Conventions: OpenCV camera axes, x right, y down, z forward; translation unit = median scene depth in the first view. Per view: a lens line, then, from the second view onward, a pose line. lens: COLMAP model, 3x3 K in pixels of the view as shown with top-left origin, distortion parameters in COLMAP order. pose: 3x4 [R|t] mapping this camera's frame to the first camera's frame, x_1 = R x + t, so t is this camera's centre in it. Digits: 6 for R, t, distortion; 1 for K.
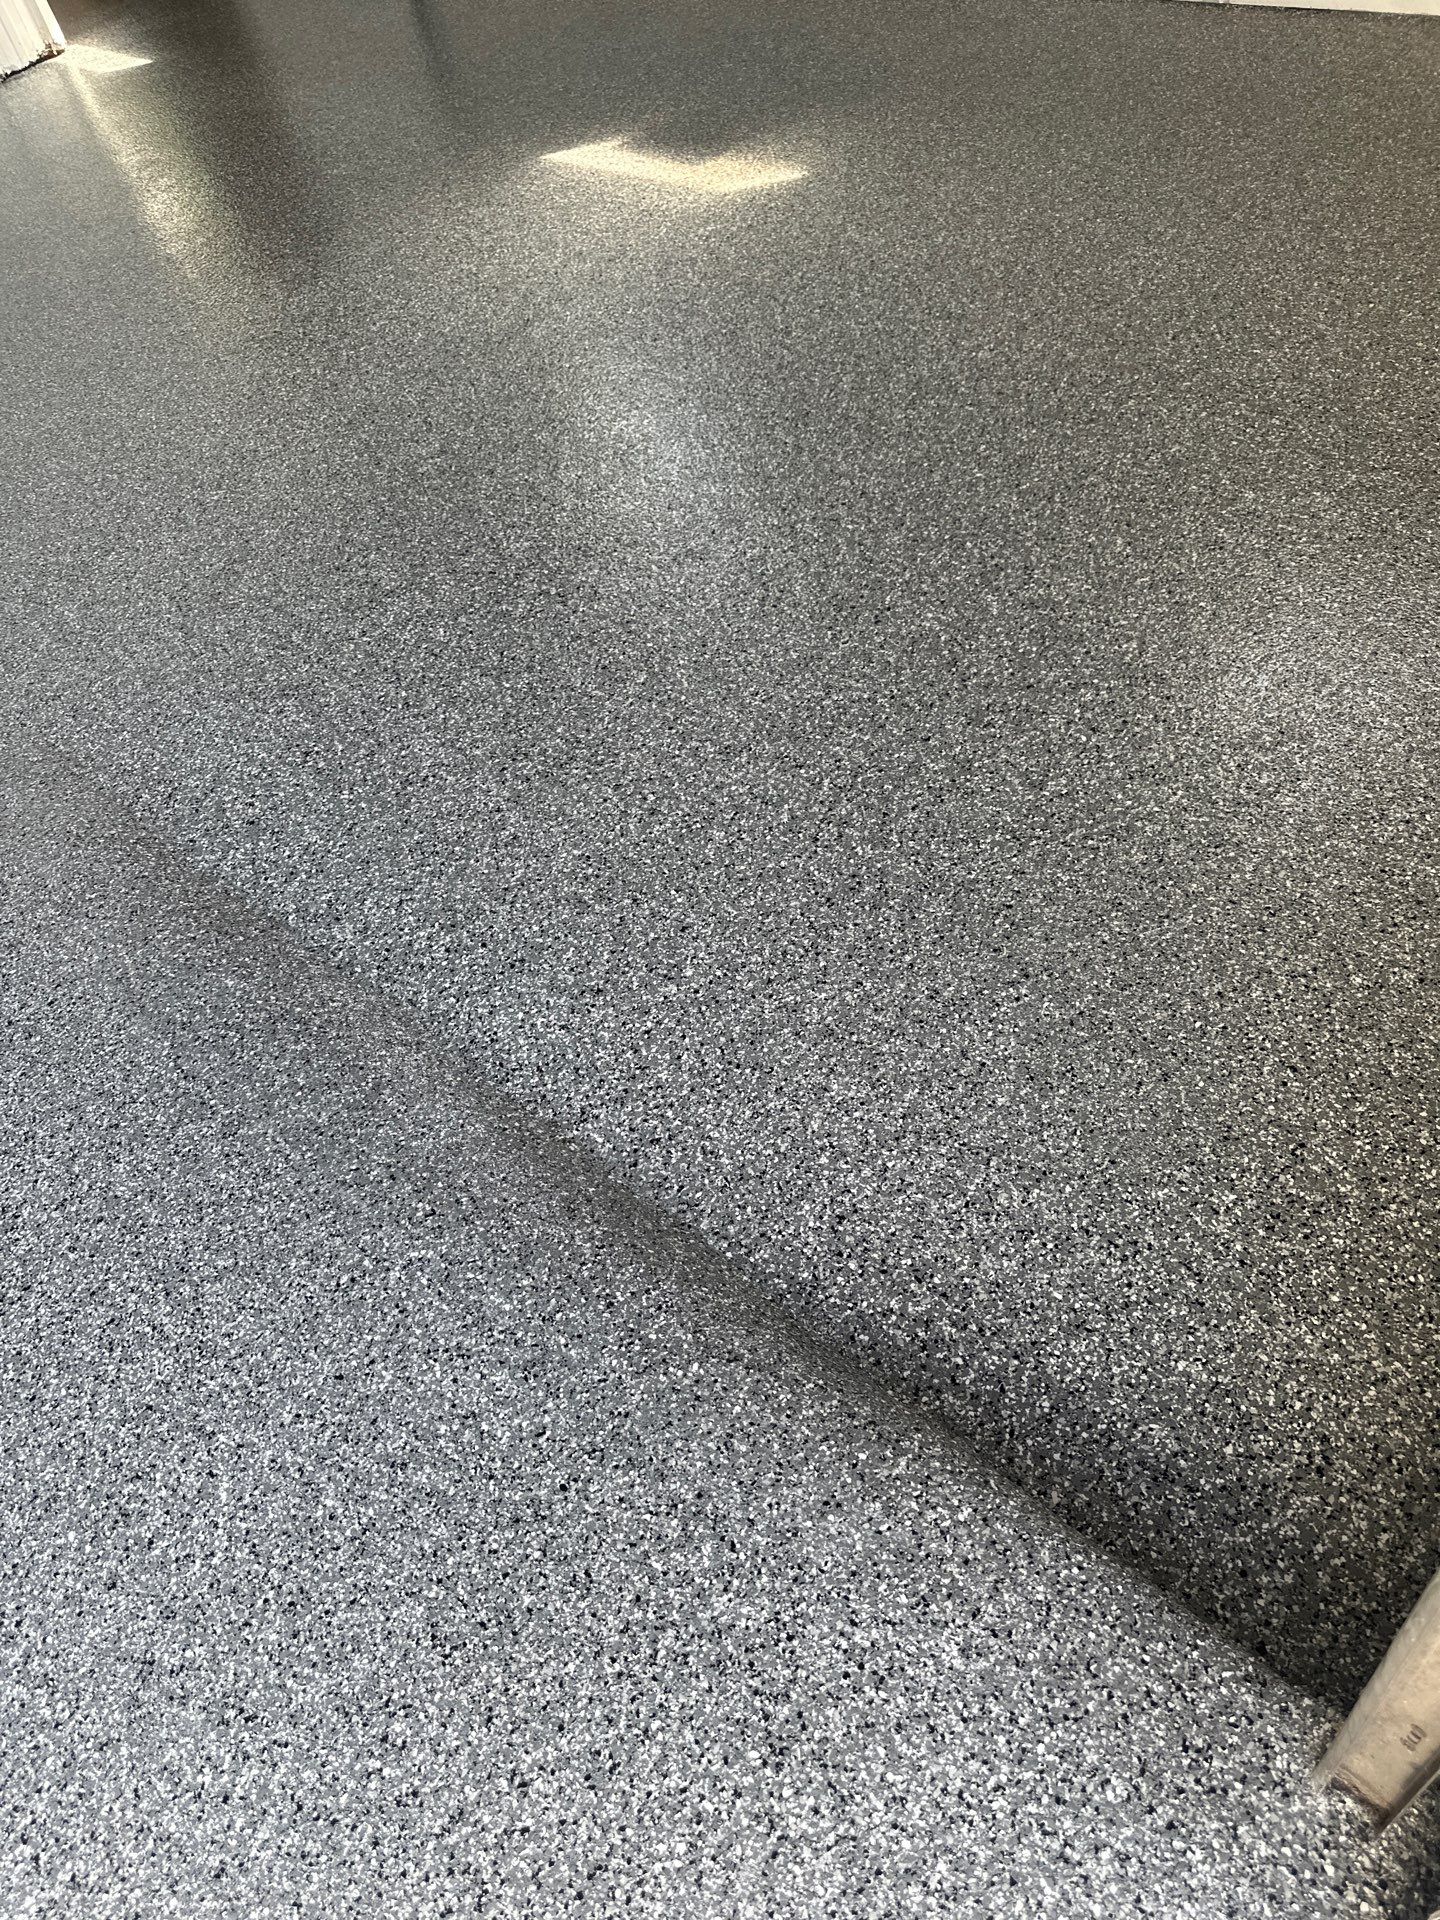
lens RADIAL K [[1302.8, 0, 721.2], [0, 1302.8, 1020.5], [0, 0, 1]] dist [0.064214, -0.065150]
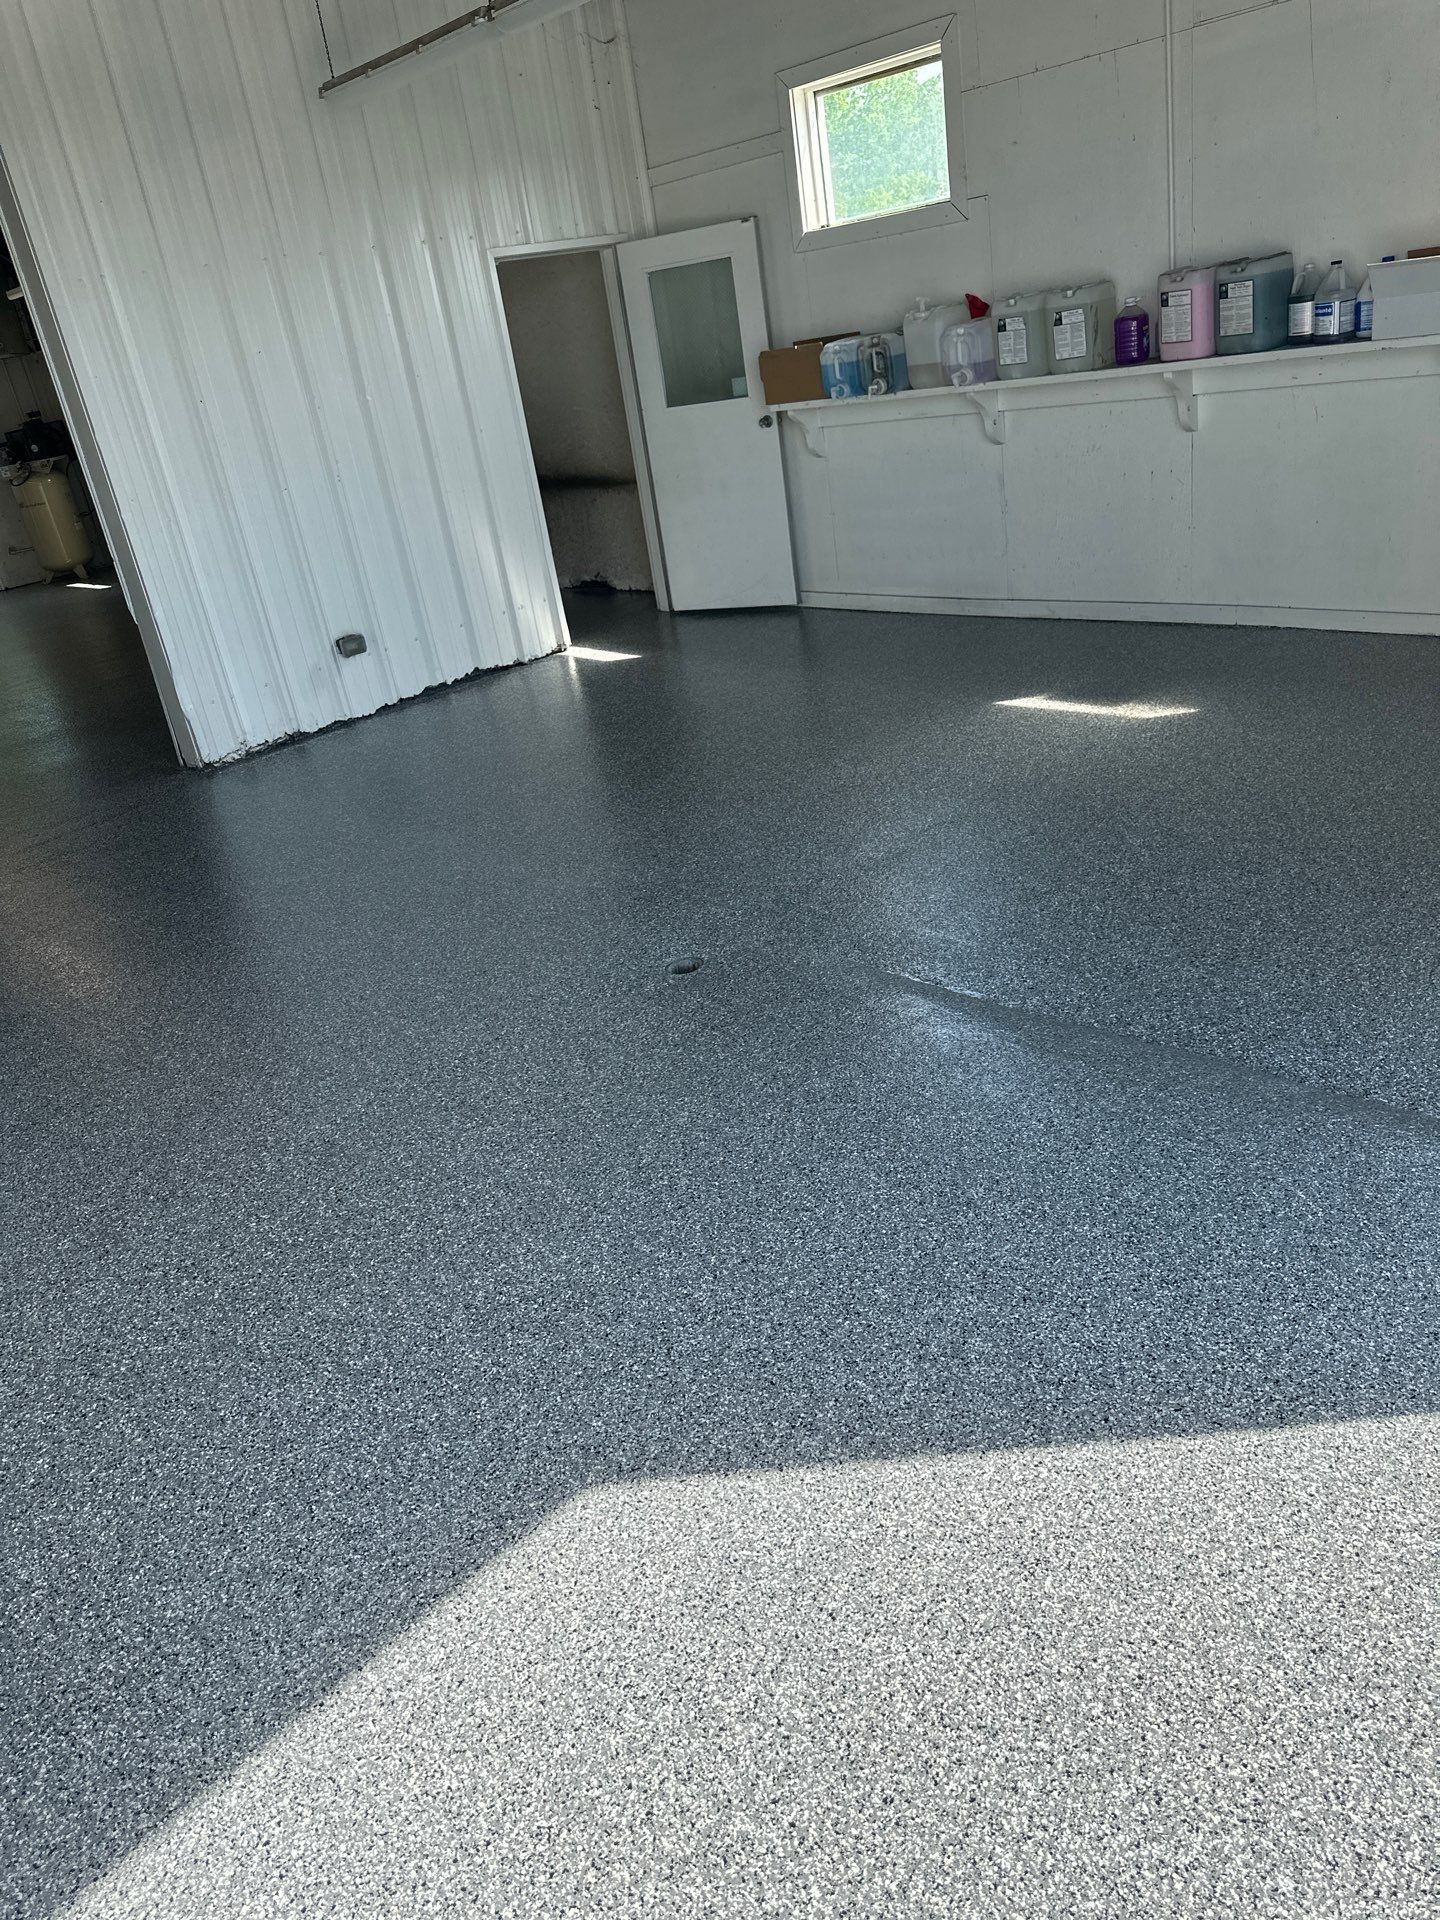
lens RADIAL K [[1346.0, 0, 706.8], [0, 1346.0, 951.0], [0, 0, 1]] dist [0.035896, -0.035706]
pose [[0.998397, 0.048666, -0.028902, -1.231242], [-0.056414, 0.897087, -0.438239, 0.976921], [0.004601, 0.439167, 0.898394, -0.932087]]
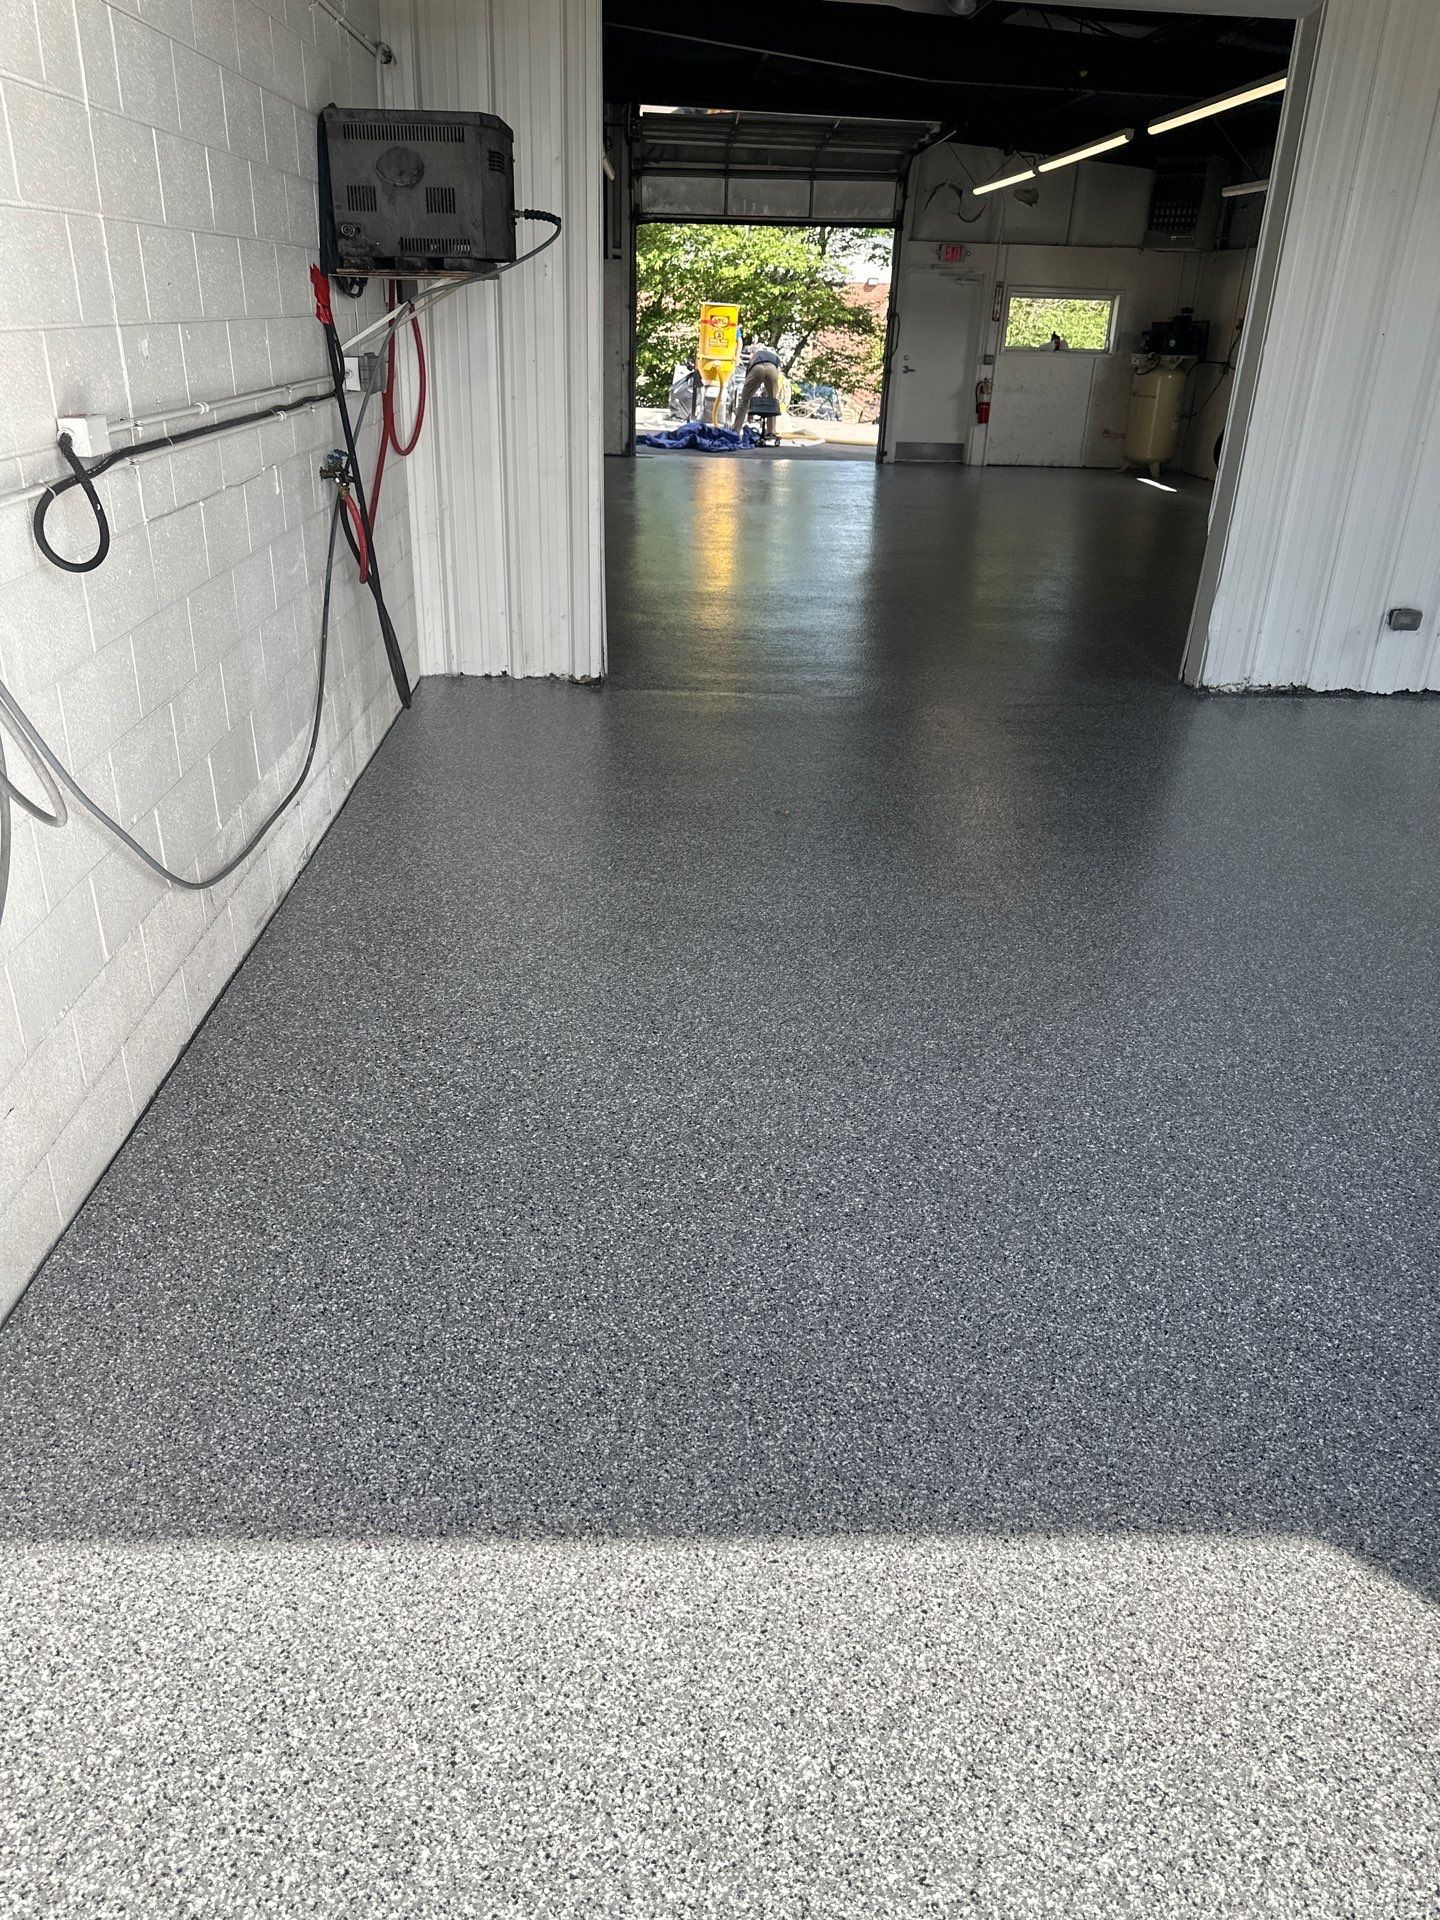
lens RADIAL K [[1341.5, 0, 722.8], [0, 1341.5, 953.8], [0, 0, 1]] dist [0.032058, -0.031325]
pose [[0.702357, 0.479861, -0.525765, -1.382037], [-0.644763, 0.741845, -0.184249, 1.083543], [0.301622, 0.468402, 0.830436, -0.995328]]
